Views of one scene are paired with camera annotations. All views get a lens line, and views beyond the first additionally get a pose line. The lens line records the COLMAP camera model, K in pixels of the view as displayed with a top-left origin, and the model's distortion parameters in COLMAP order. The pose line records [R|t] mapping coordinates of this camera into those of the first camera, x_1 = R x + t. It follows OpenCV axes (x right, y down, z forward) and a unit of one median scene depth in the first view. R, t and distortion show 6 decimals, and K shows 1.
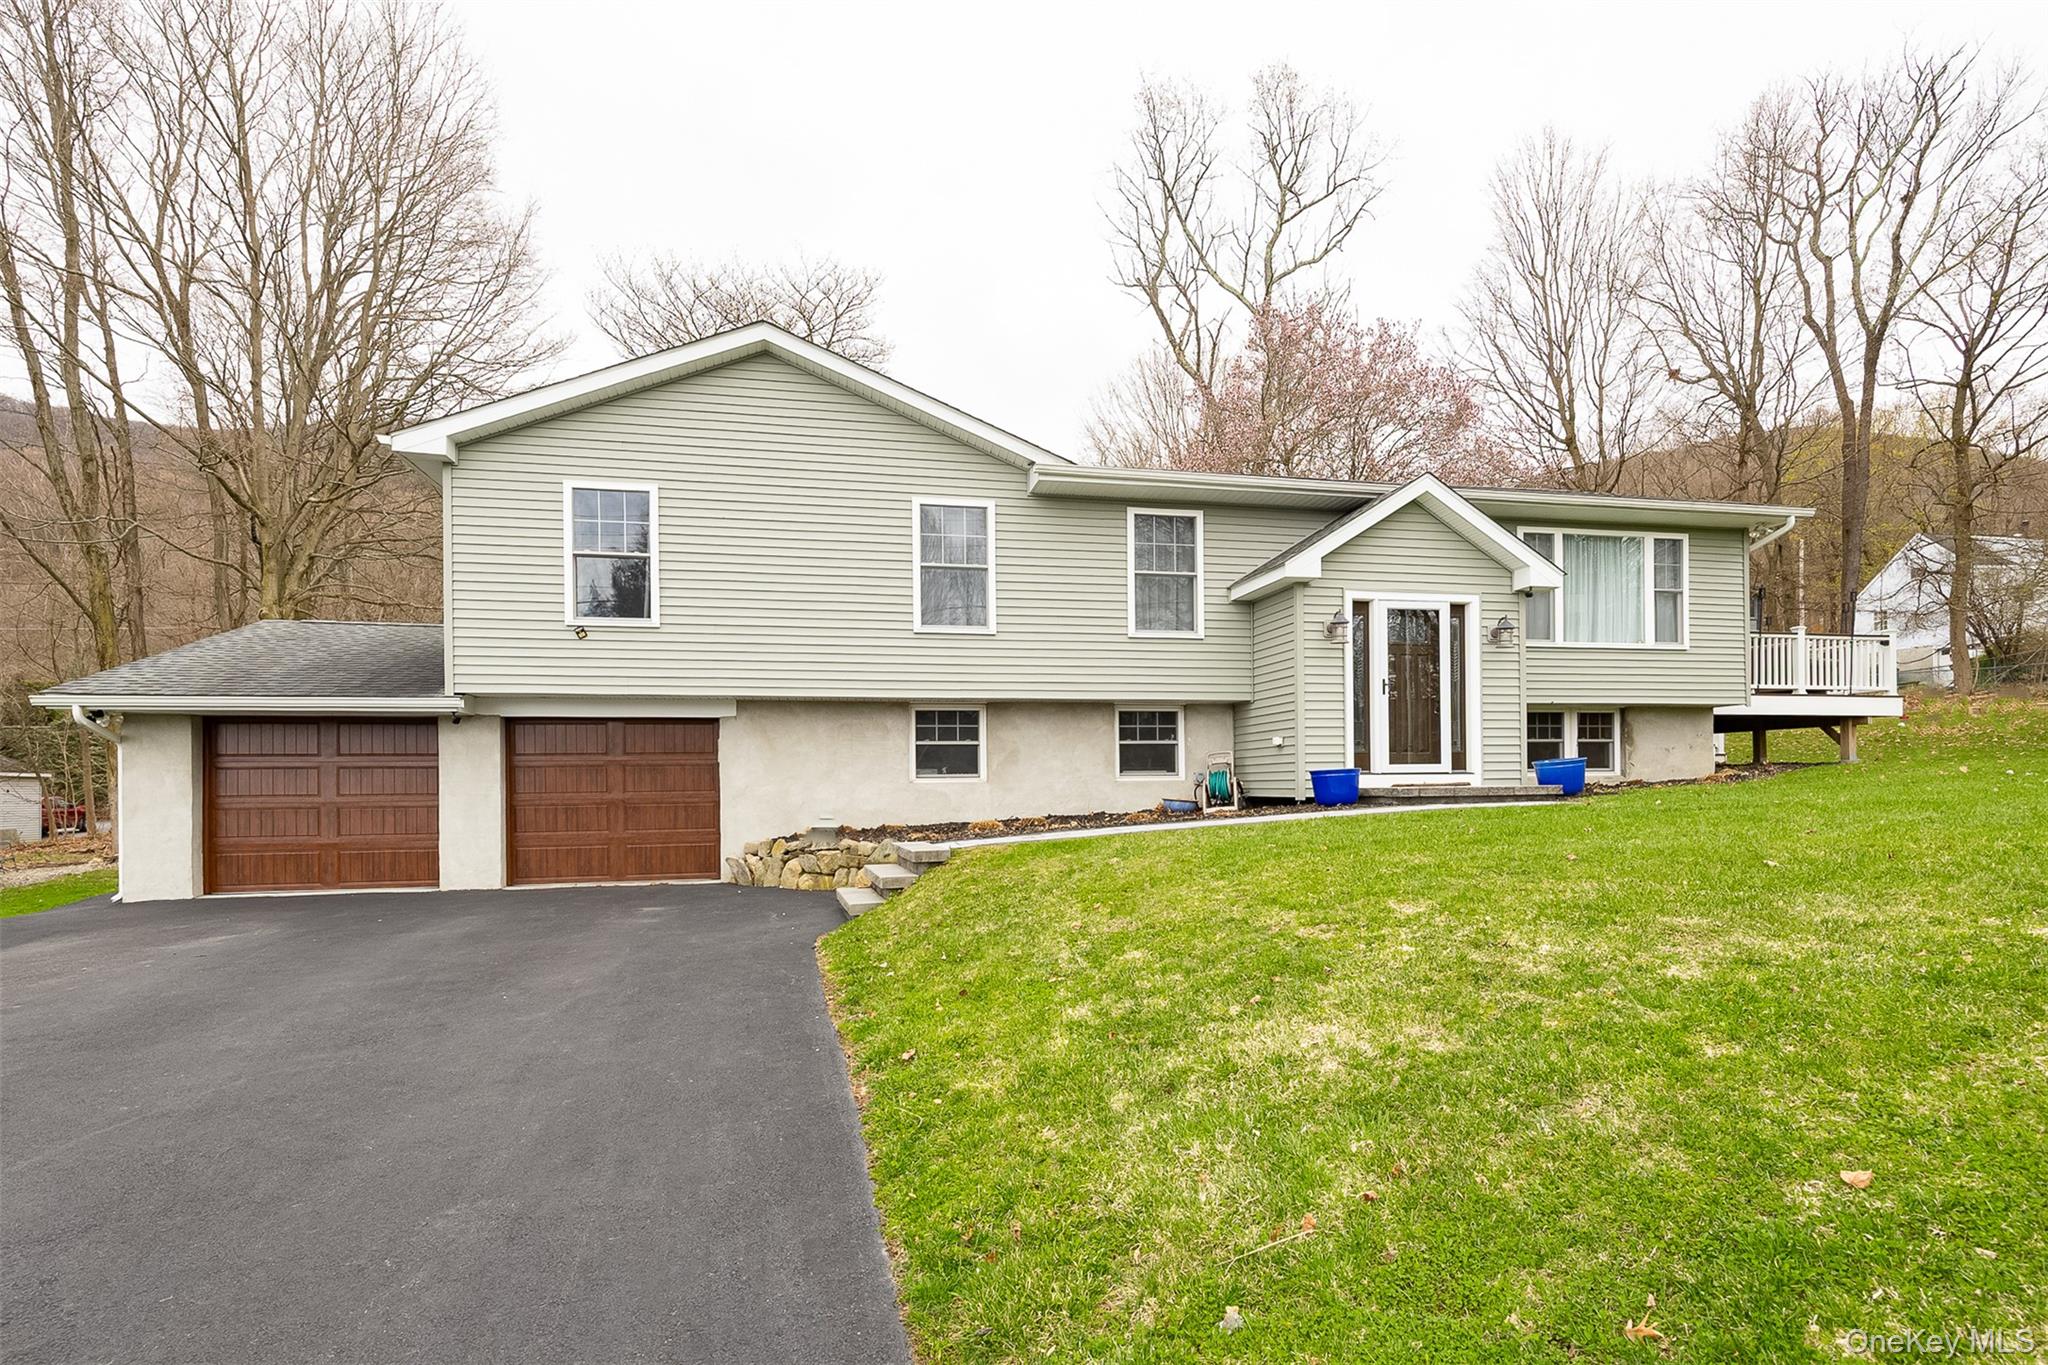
lens RADIAL K [[1033.4, 0, 1053.1], [0, 1033.4, 754.4], [0, 0, 1]] dist [0.001620, 0.000577]
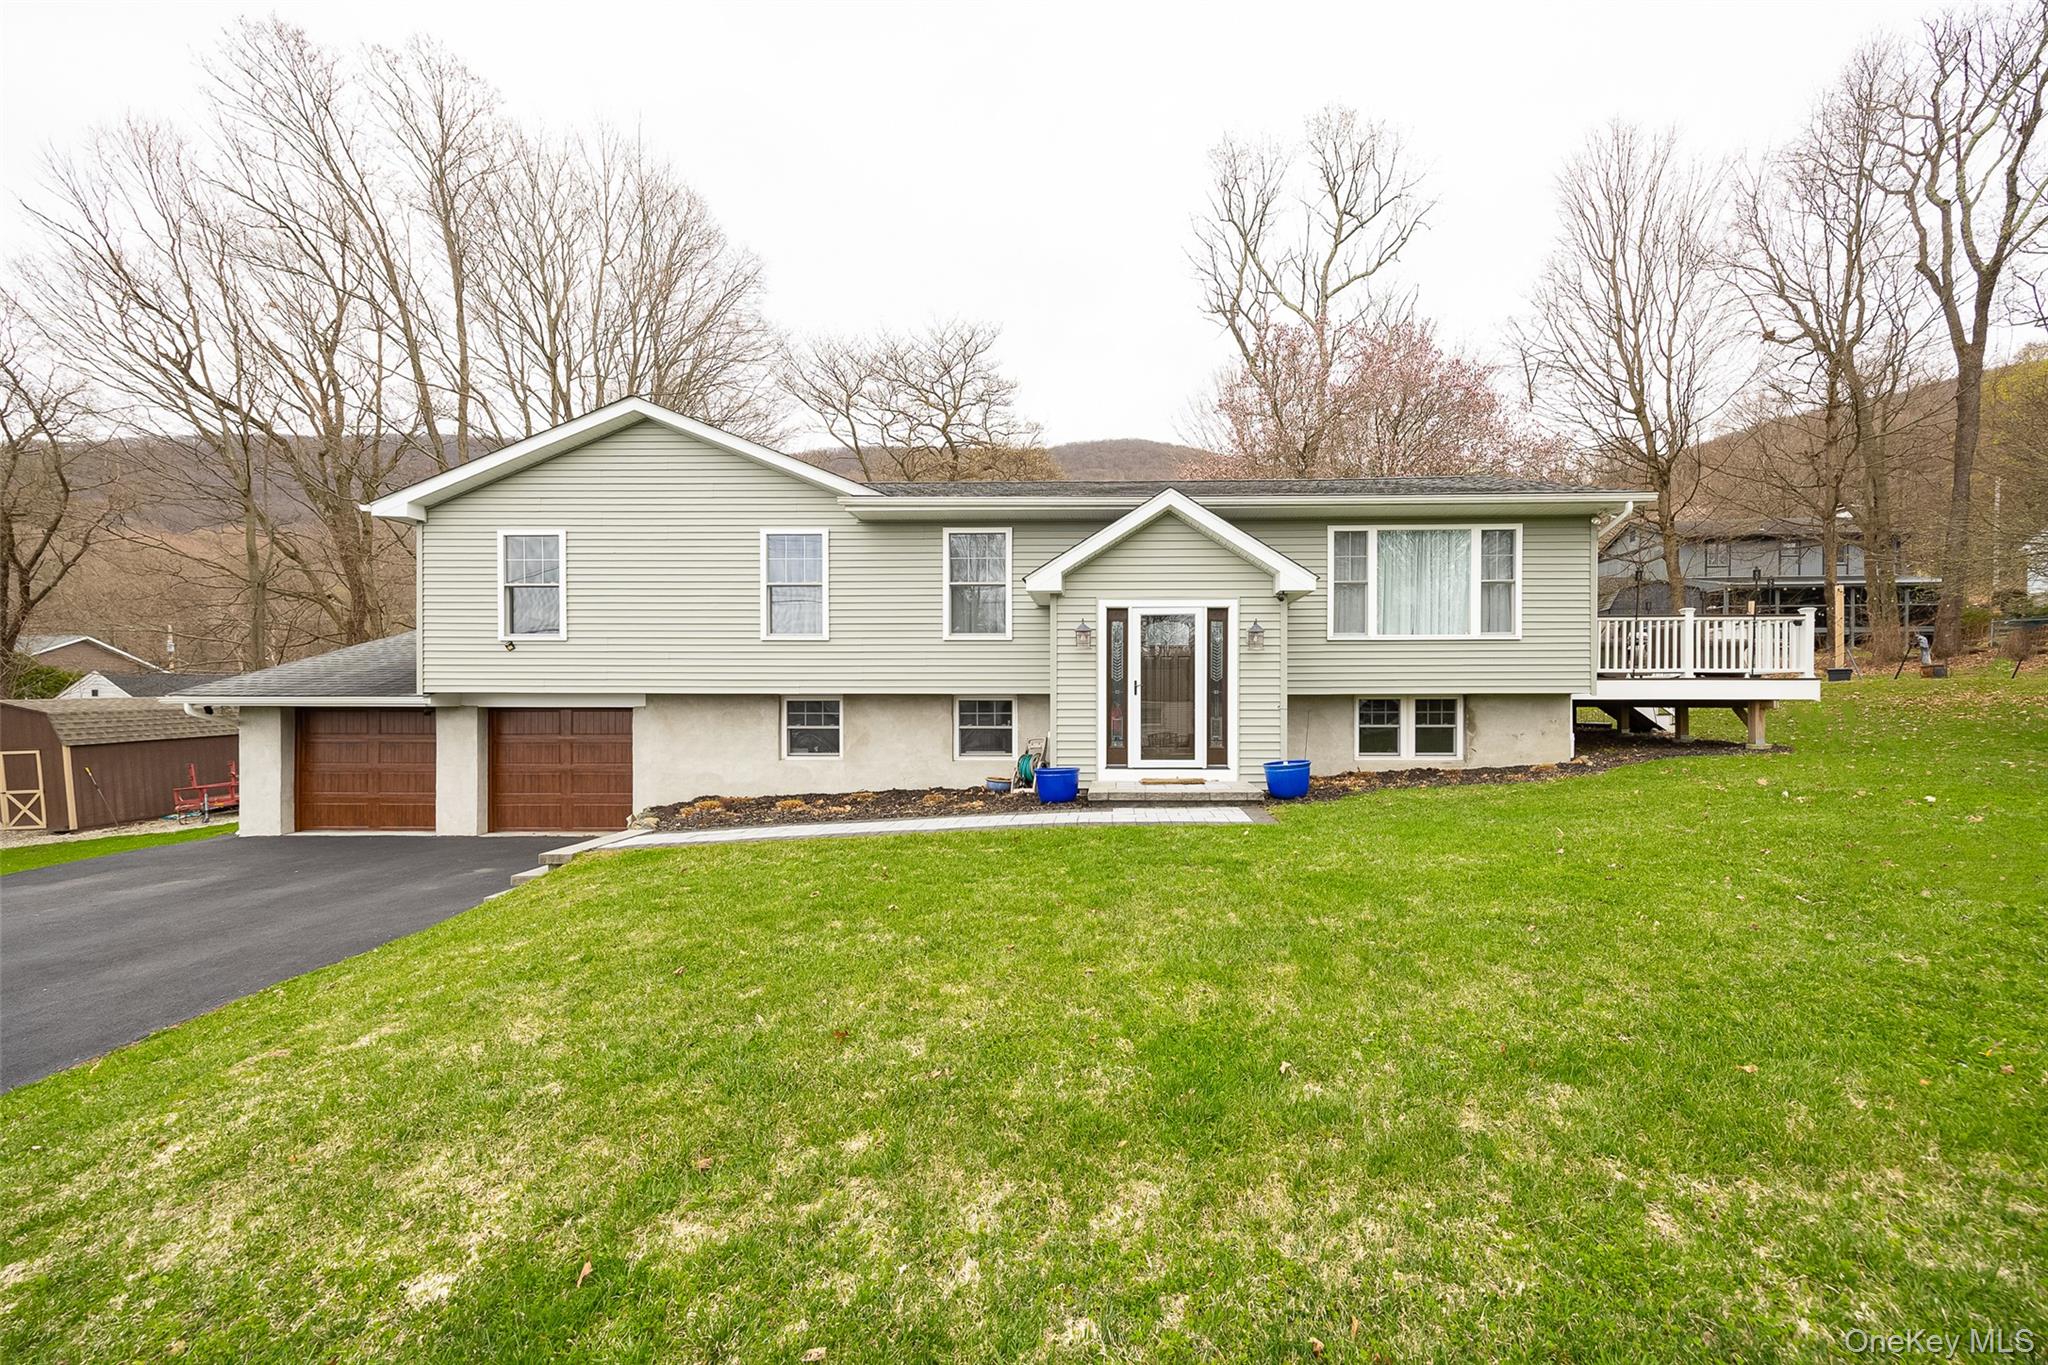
lens RADIAL K [[796.8, 0, 1040.5], [0, 796.8, 697.8], [0, 0, 1]] dist [0.008655, 0.000514]
pose [[0.971218, 0.006318, -0.238107, 0.357338], [-0.002937, 0.999890, 0.014554, -0.056568], [0.238173, -0.013436, 0.971130, 0.141813]]
